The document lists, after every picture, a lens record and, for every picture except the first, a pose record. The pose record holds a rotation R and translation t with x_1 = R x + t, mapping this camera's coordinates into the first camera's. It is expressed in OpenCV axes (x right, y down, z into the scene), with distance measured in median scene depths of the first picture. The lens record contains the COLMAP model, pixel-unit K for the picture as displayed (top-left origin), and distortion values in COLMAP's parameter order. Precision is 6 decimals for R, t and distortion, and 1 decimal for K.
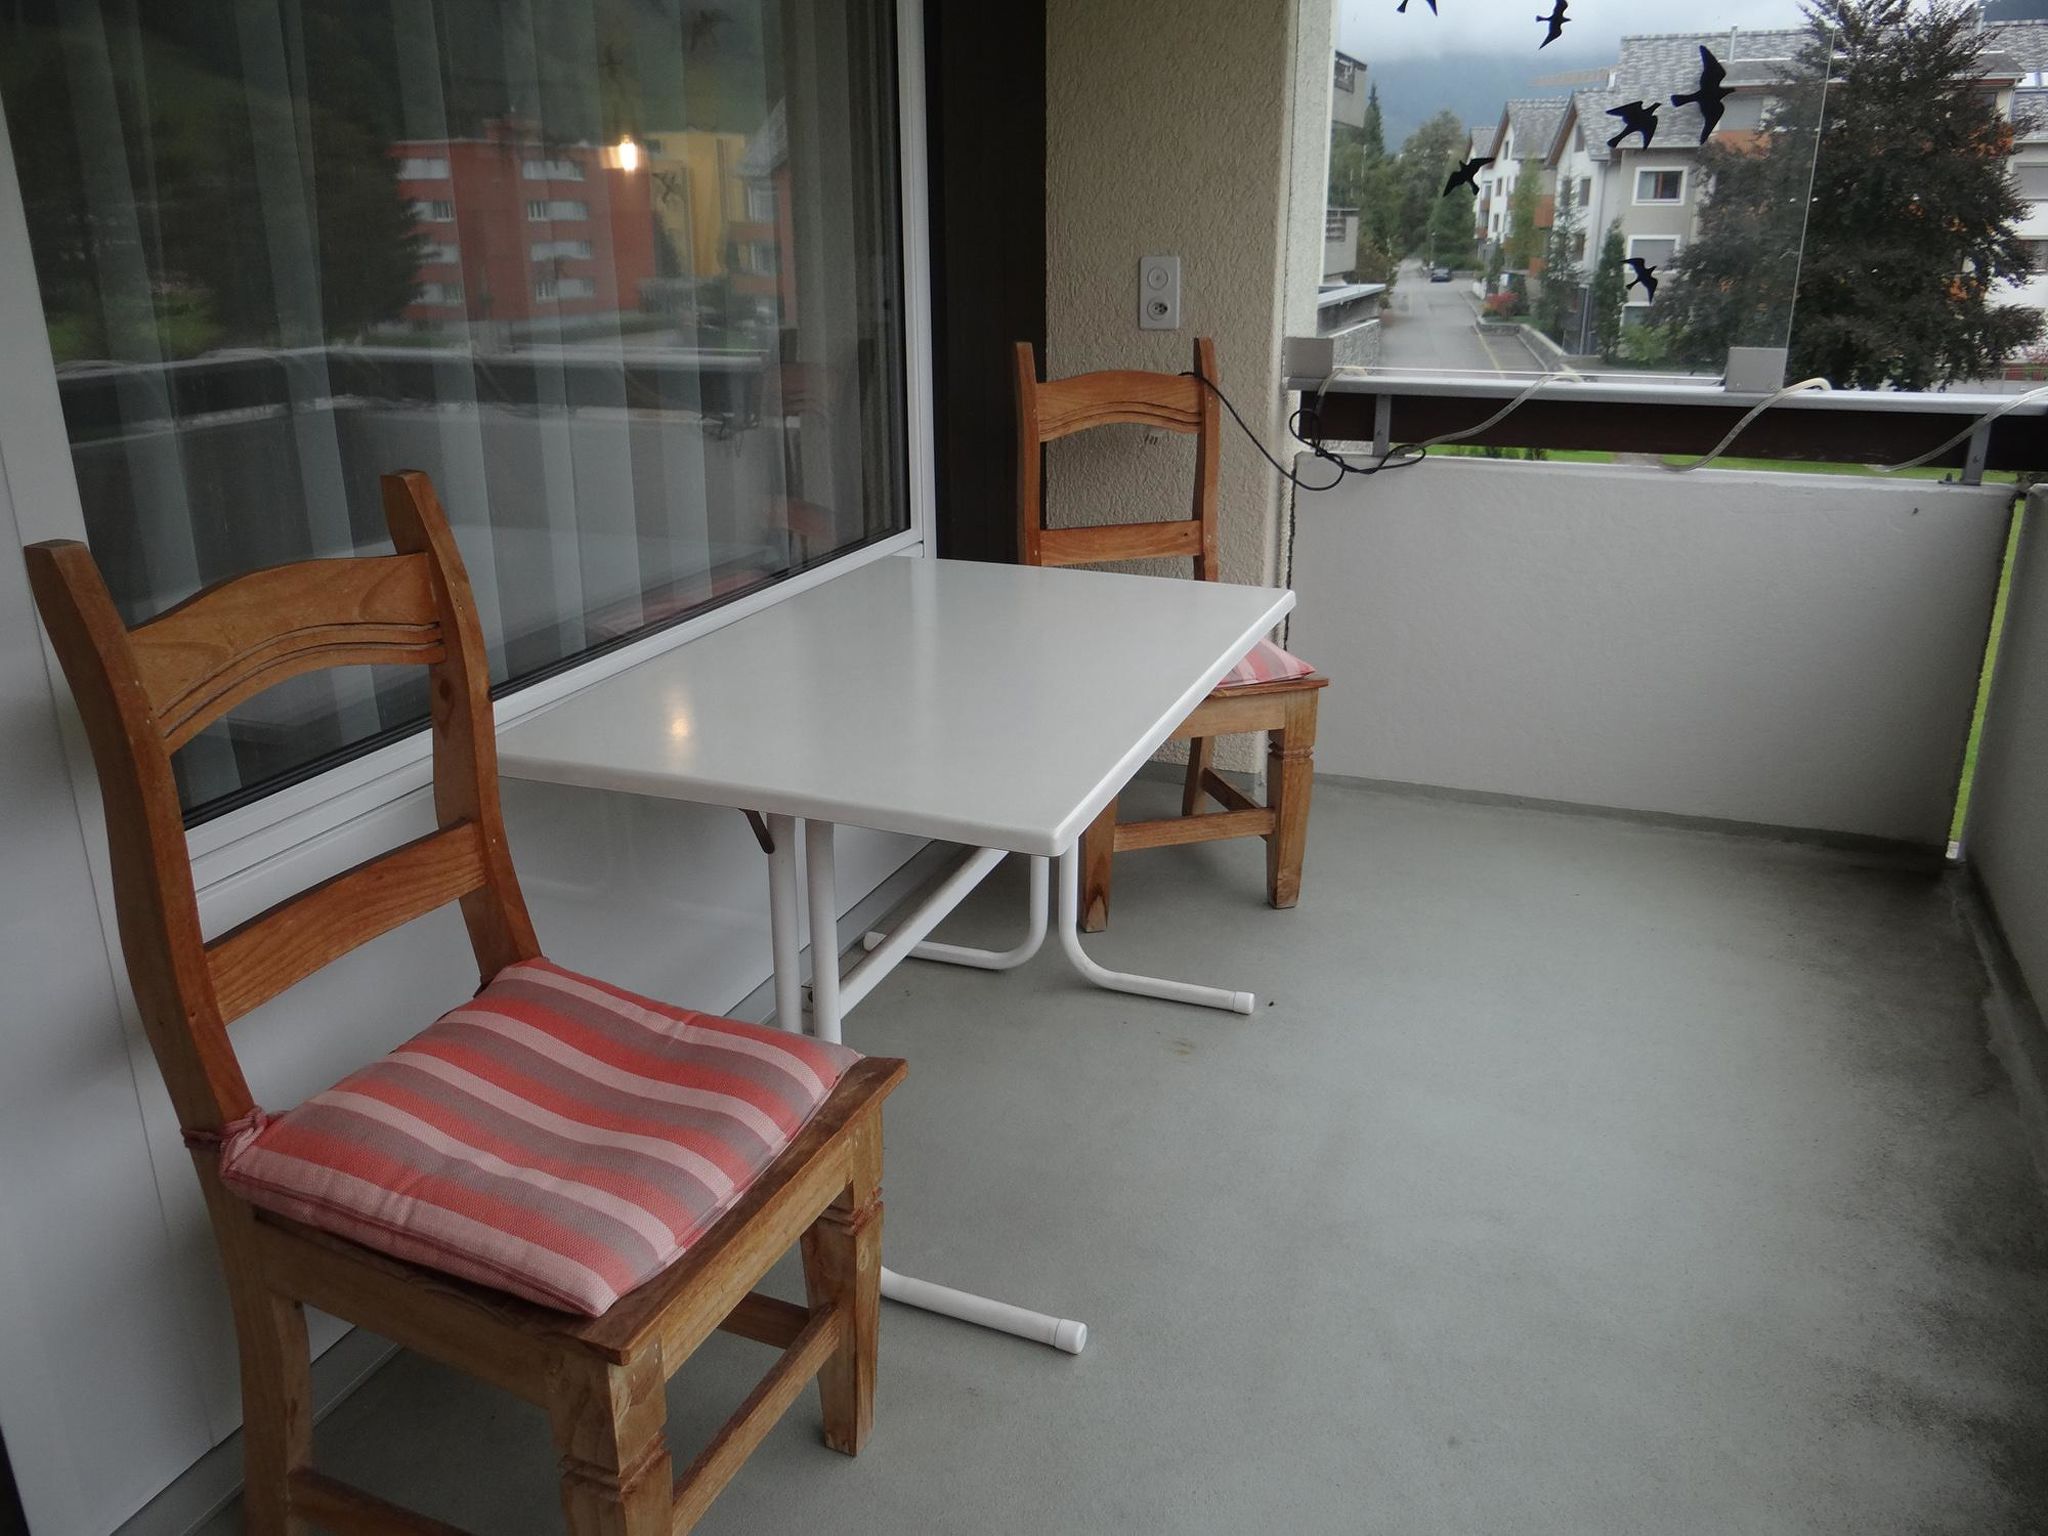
lens RADIAL K [[1608.9, 0, 1022.2], [0, 1608.9, 771.0], [0, 0, 1]] dist [-0.004018, -0.000210]
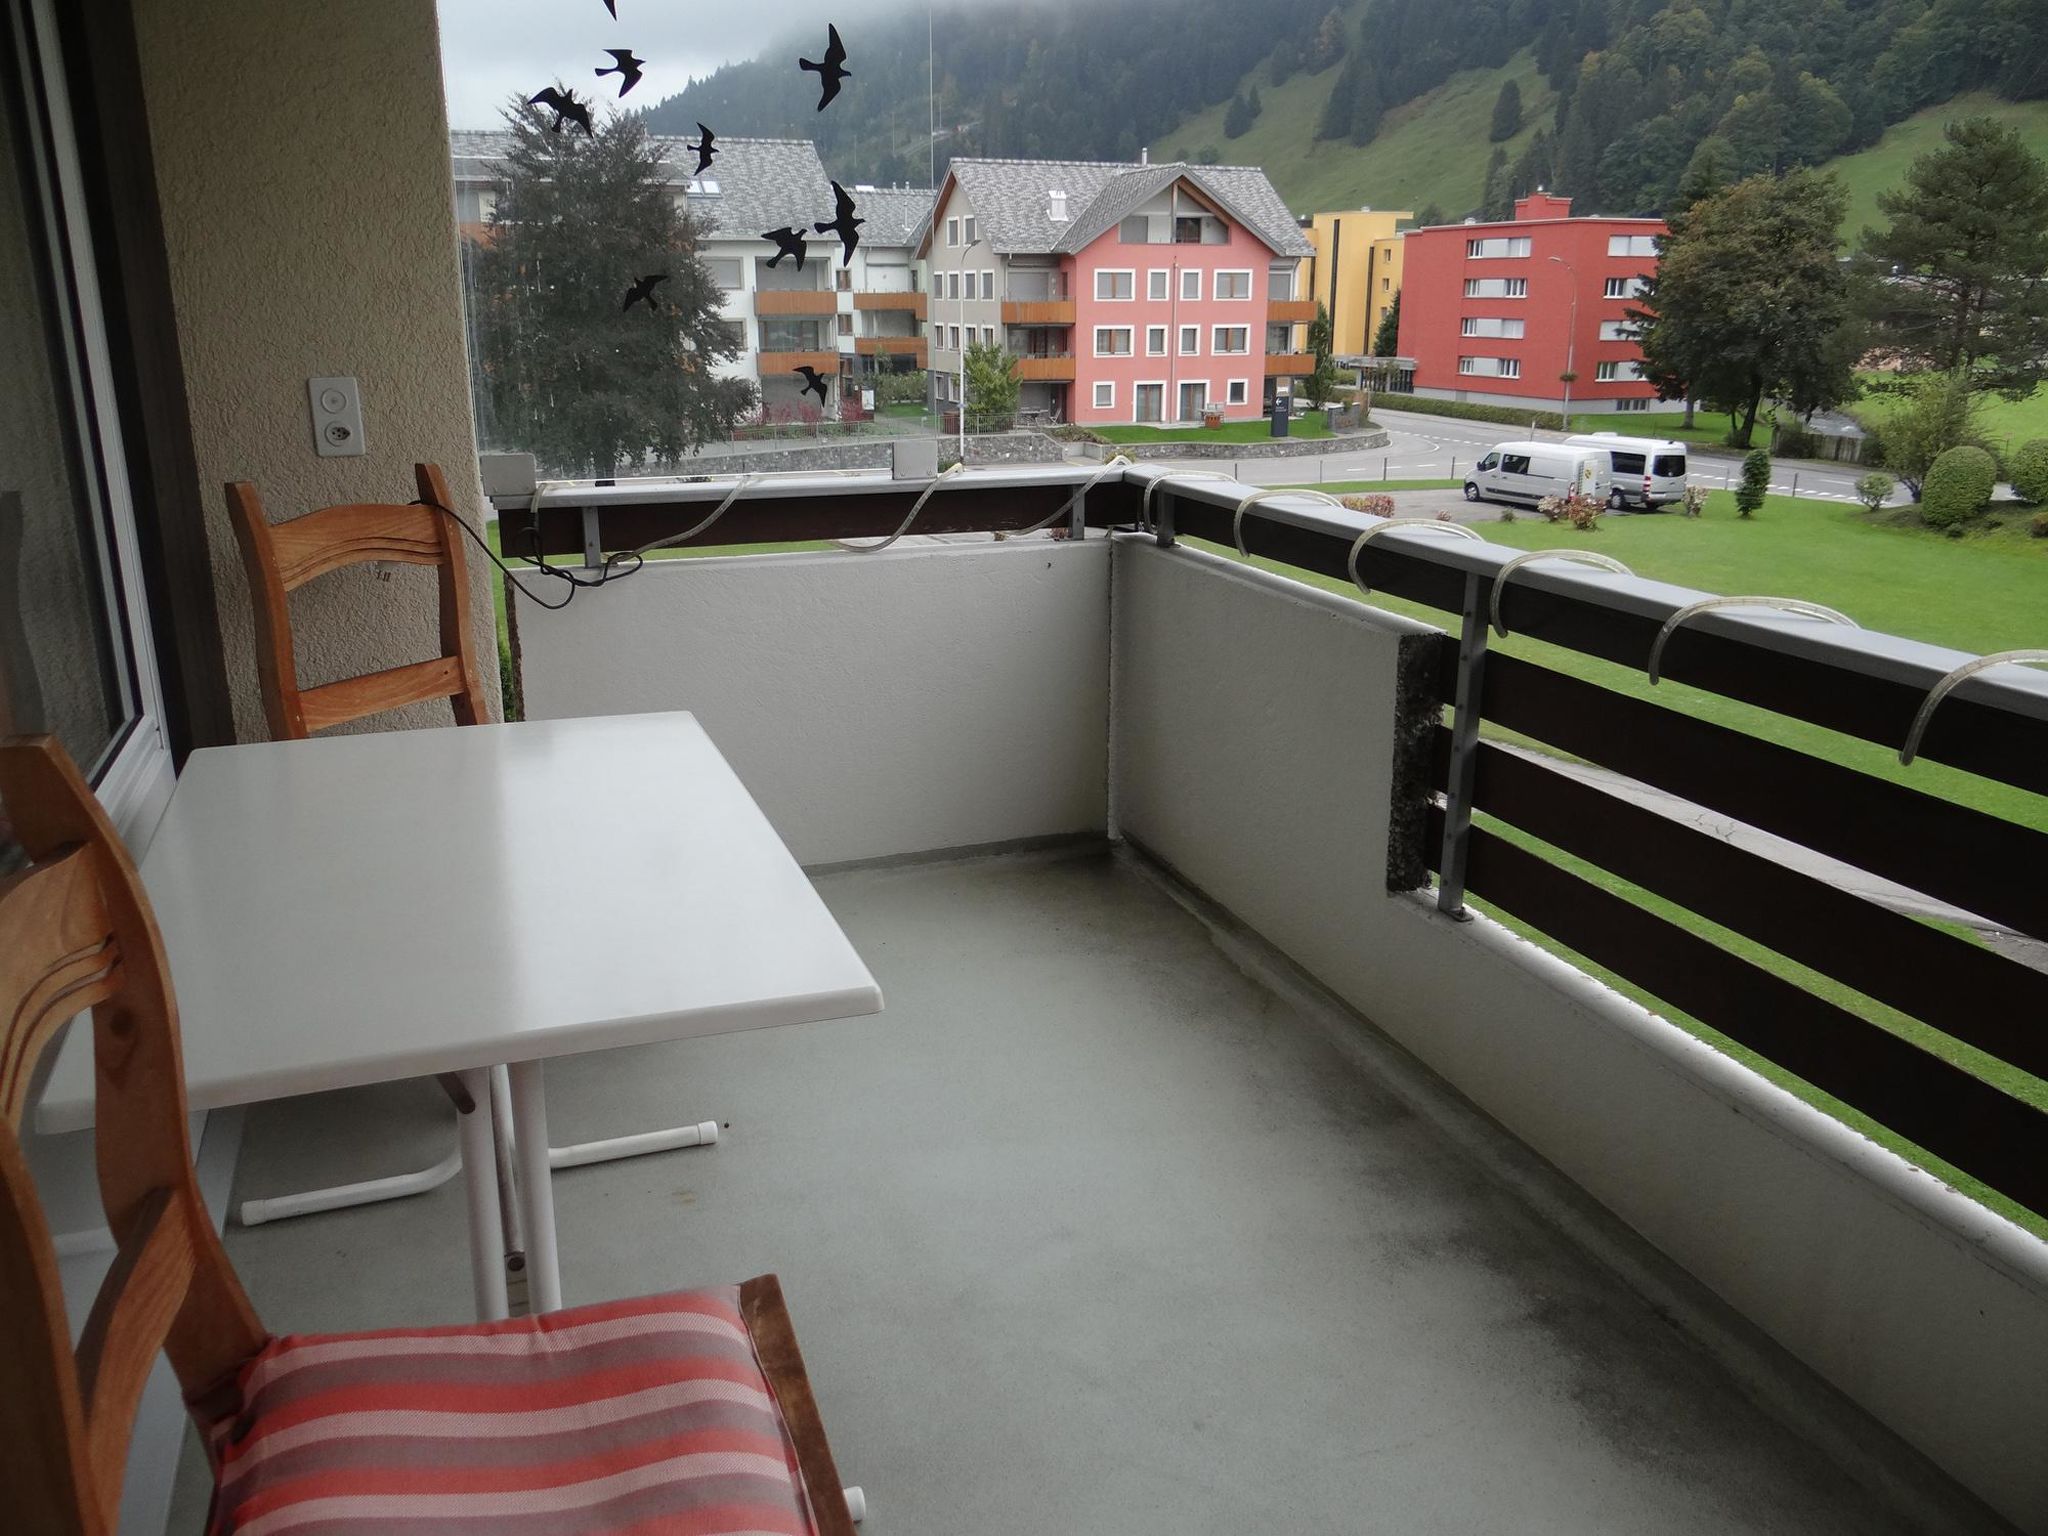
lens RADIAL K [[1608.9, 0, 1022.6], [0, 1608.9, 764.0], [0, 0, 1]] dist [-0.004018, -0.000210]
pose [[0.752067, -0.182666, 0.633268, -0.238785], [0.215623, 0.976144, 0.025495, -0.046699], [-0.622817, 0.117373, 0.773513, 0.082657]]
